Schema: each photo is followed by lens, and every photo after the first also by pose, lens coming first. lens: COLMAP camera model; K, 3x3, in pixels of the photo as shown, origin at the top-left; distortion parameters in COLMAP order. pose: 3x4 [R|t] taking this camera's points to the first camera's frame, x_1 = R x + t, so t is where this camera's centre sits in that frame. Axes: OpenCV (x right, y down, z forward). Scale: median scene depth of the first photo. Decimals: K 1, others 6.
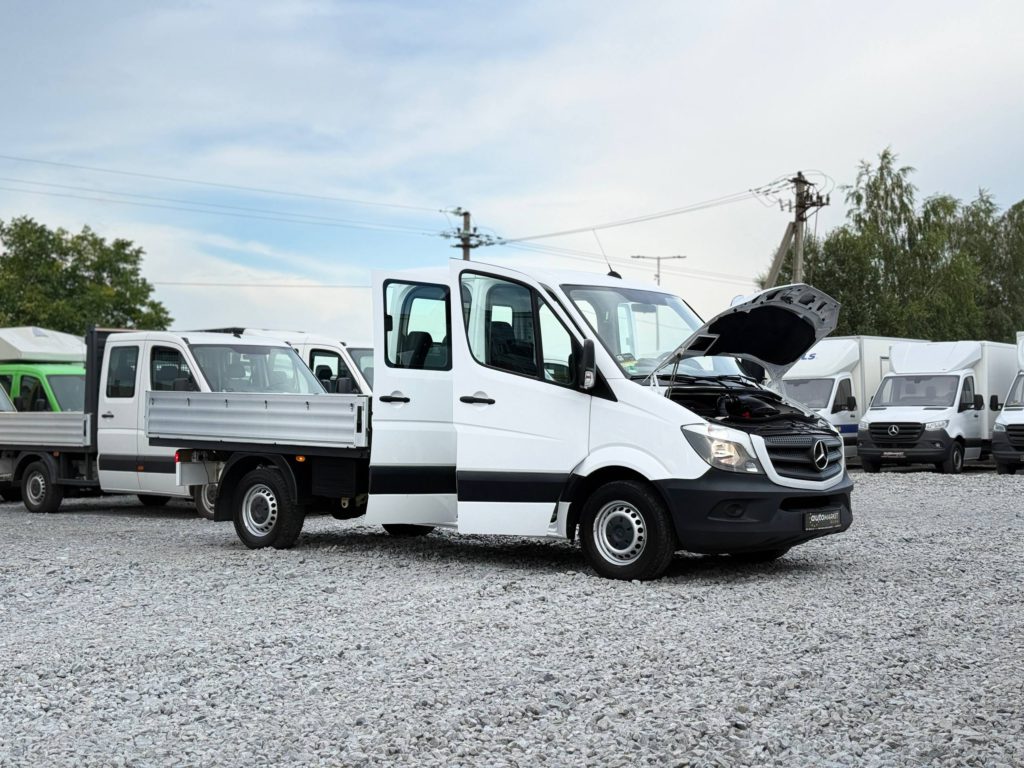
lens RADIAL K [[1405.2, 0, 507.5], [0, 1405.2, 380.2], [0, 0, 1]] dist [0.145140, -0.121090]
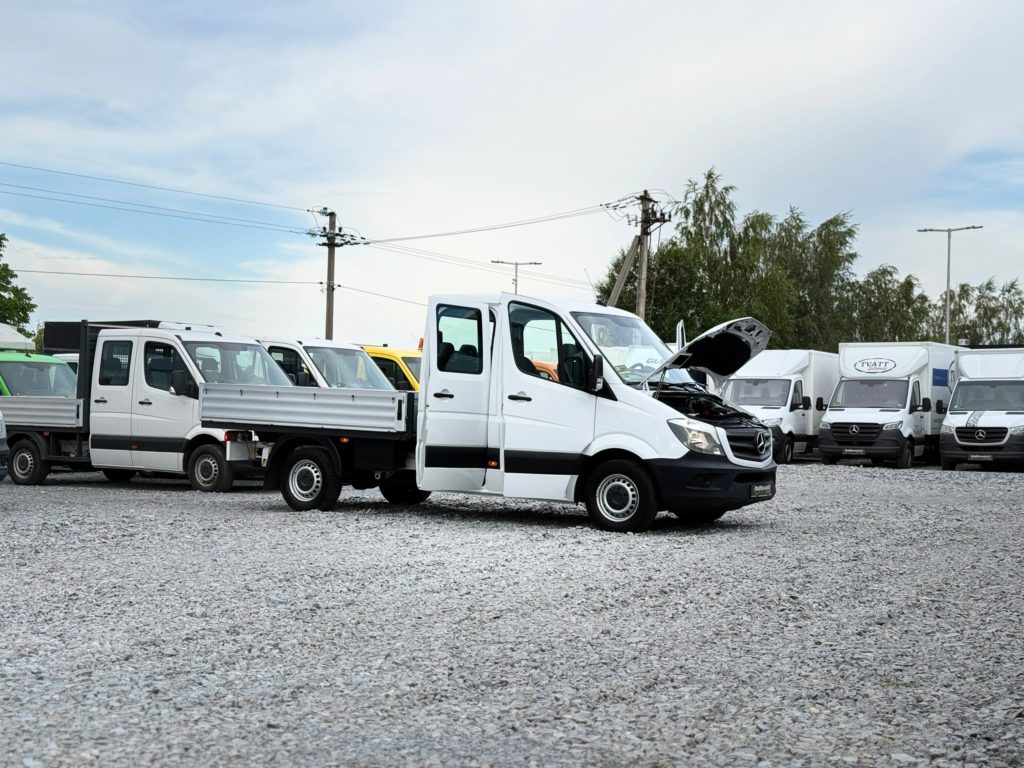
lens RADIAL K [[1407.4, 0, 503.4], [0, 1407.4, 385.3], [0, 0, 1]] dist [0.136803, -0.035757]
pose [[0.990569, 0.021918, 0.135254, -0.190074], [-0.023204, 0.999699, 0.007942, -0.007014], [-0.135039, -0.011005, 0.990779, -0.288448]]
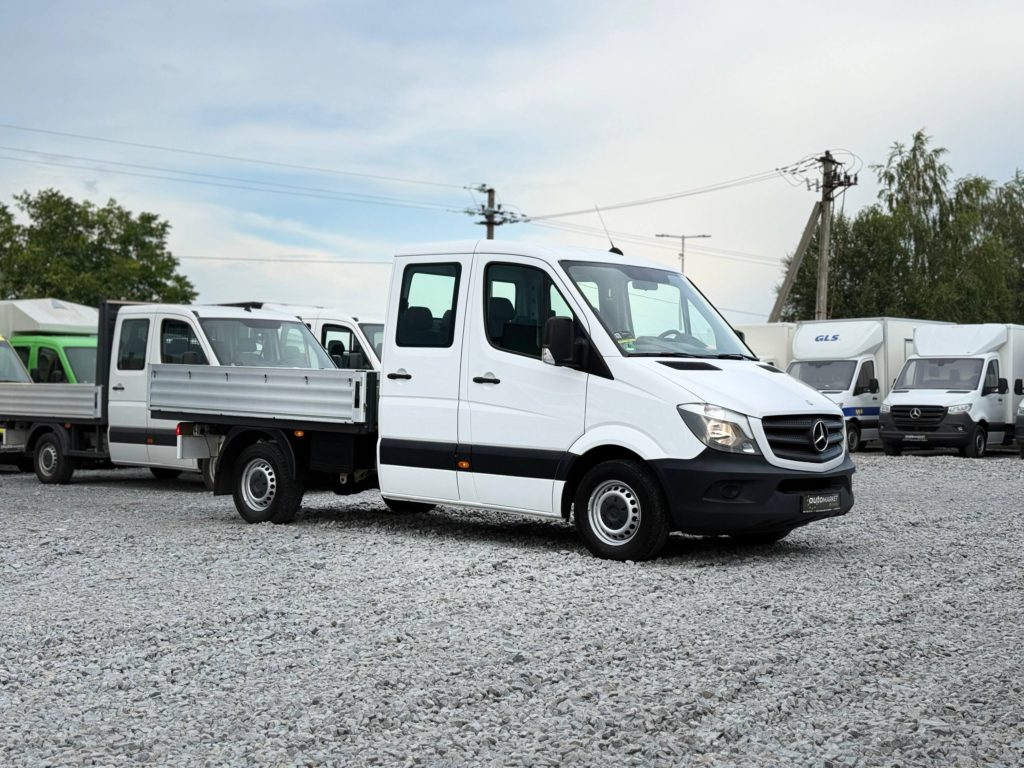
lens RADIAL K [[1405.2, 0, 507.5], [0, 1405.2, 380.2], [0, 0, 1]] dist [0.145140, -0.121090]
pose [[0.999704, 0.012694, -0.020759, 0.021459], [-0.012373, 0.999803, 0.015503, 0.000970], [0.020951, -0.015241, 0.999664, 0.011745]]
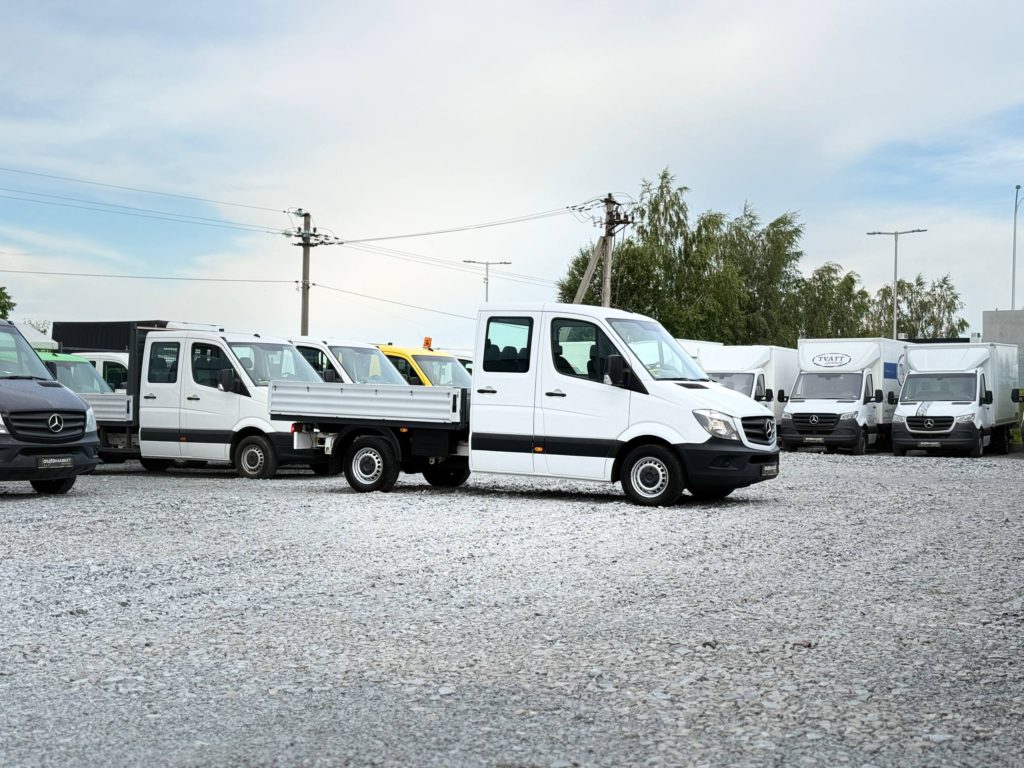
lens RADIAL K [[1406.7, 0, 512.0], [0, 1406.7, 384.0], [0, 0, 1]] dist [0.139694, -0.089141]
pose [[0.982657, 0.016199, 0.184722, -0.326485], [-0.018525, 0.999769, 0.010873, -0.010004], [-0.184503, -0.014107, 0.982731, -0.471904]]
